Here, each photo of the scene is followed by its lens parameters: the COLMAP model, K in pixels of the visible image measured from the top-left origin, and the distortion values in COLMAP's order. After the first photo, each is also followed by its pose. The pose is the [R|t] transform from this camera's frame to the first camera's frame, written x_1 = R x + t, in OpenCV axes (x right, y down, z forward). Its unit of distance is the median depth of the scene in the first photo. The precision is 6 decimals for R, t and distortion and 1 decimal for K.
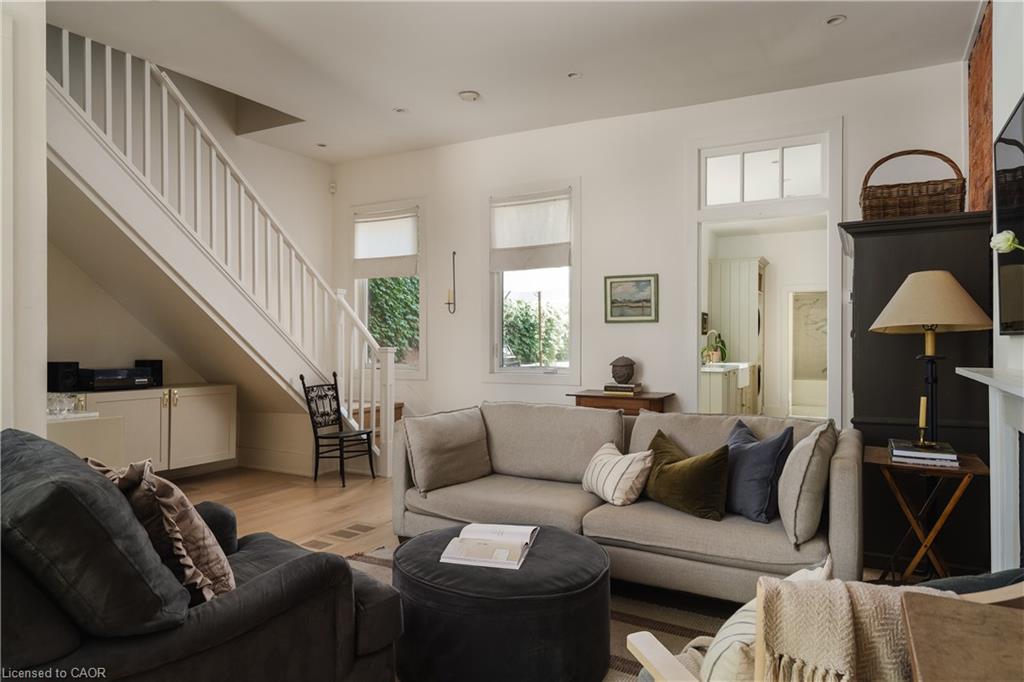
lens RADIAL K [[631.4, 0, 512.0], [0, 631.4, 341.0], [0, 0, 1]] dist [0.004528, 0.002025]
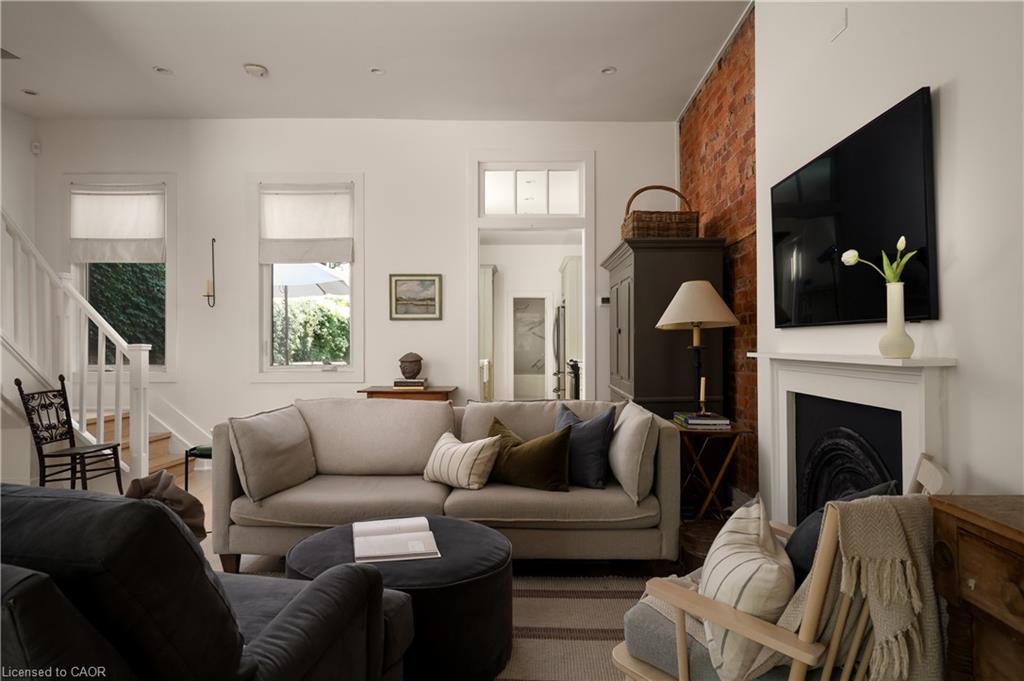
lens RADIAL K [[614.6, 0, 512.0], [0, 614.6, 340.5], [0, 0, 1]] dist [0.001927, 0.000504]
pose [[0.888253, 0.001386, 0.459352, -0.136761], [0.000429, 0.999993, -0.003848, 0.008647], [-0.459354, 0.003615, 0.888246, 0.032583]]
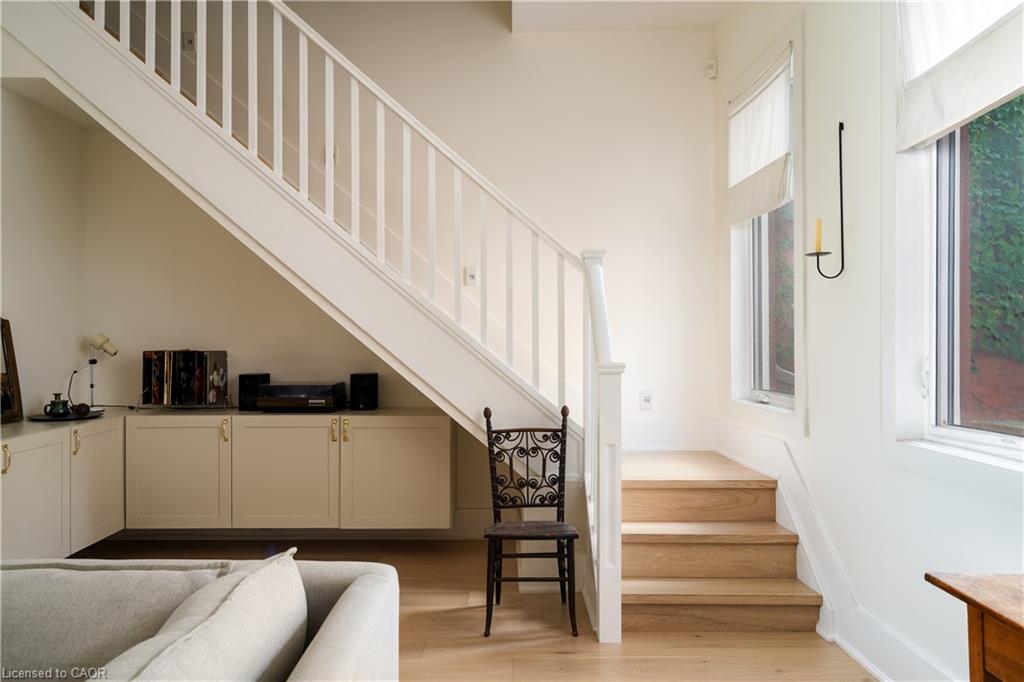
lens RADIAL K [[752.8, 0, 512.0], [0, 752.8, 341.0], [0, 0, 1]] dist [0.003497, 0.003514]
pose [[0.485642, -0.007066, -0.874129, 0.263700], [0.006837, 0.999967, -0.004285, -0.003321], [0.874131, -0.003896, 0.485675, 0.689551]]
